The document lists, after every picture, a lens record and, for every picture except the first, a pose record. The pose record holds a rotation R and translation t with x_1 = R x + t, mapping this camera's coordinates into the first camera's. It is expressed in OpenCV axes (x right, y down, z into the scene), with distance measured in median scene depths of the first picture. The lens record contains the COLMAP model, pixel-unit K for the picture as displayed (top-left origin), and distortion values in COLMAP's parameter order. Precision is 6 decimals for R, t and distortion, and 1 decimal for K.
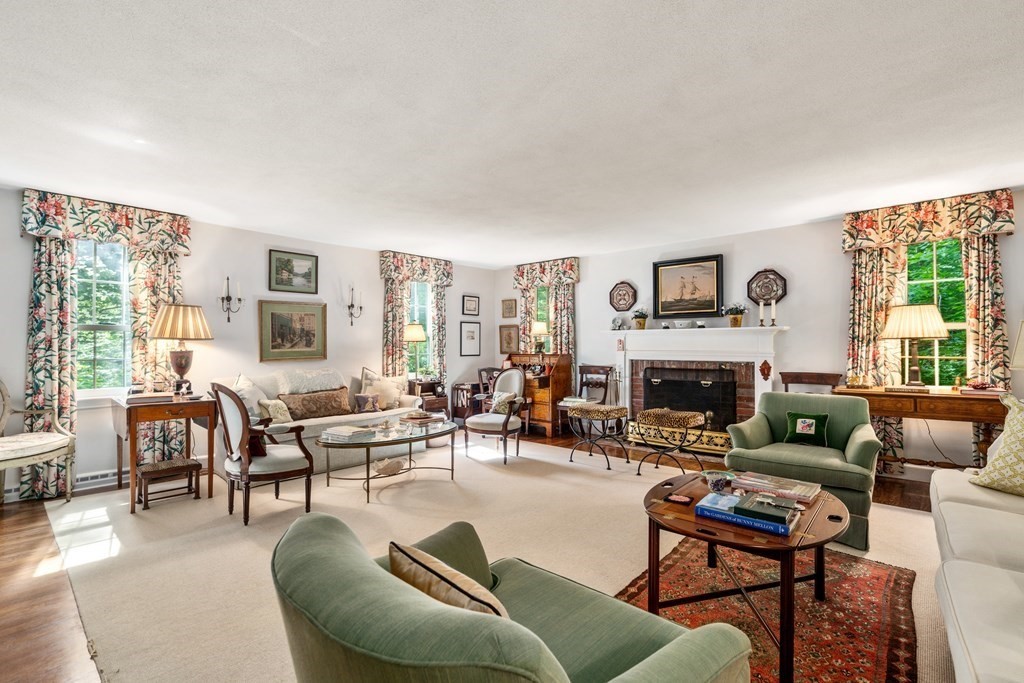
lens RADIAL K [[476.0, 0, 510.3], [0, 476.0, 342.1], [0, 0, 1]] dist [-0.007719, 0.003567]
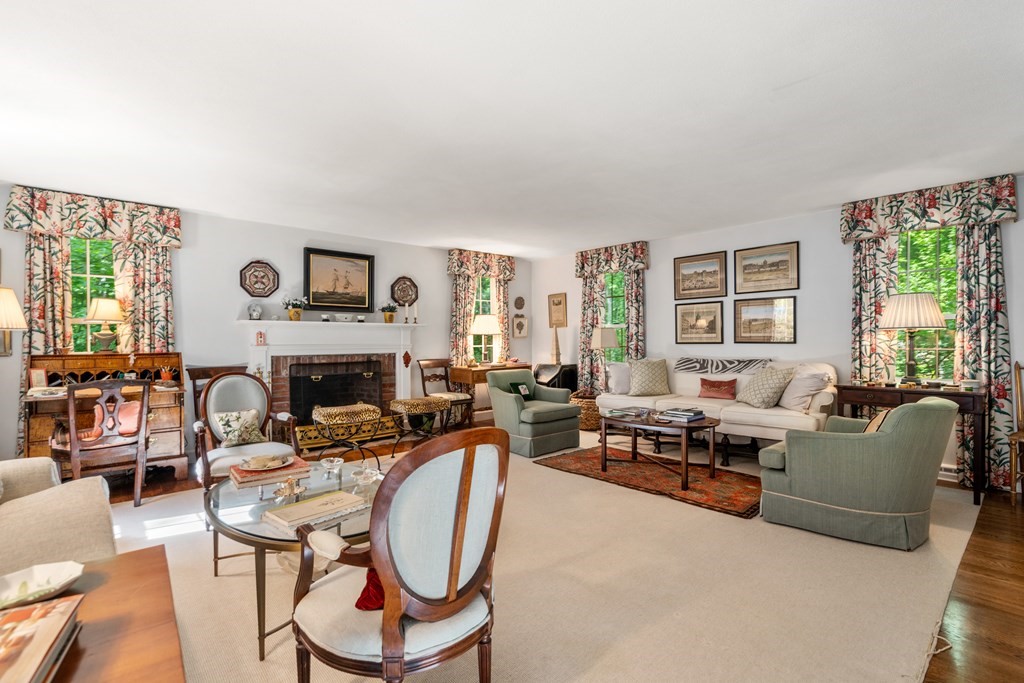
lens RADIAL K [[476.0, 0, 510.4], [0, 476.0, 341.1], [0, 0, 1]] dist [-0.007719, 0.003567]
pose [[0.103695, -0.001119, 0.994609, -0.587785], [-0.002245, 0.999997, 0.001360, 0.009099], [-0.994607, -0.002373, 0.103692, 0.548131]]
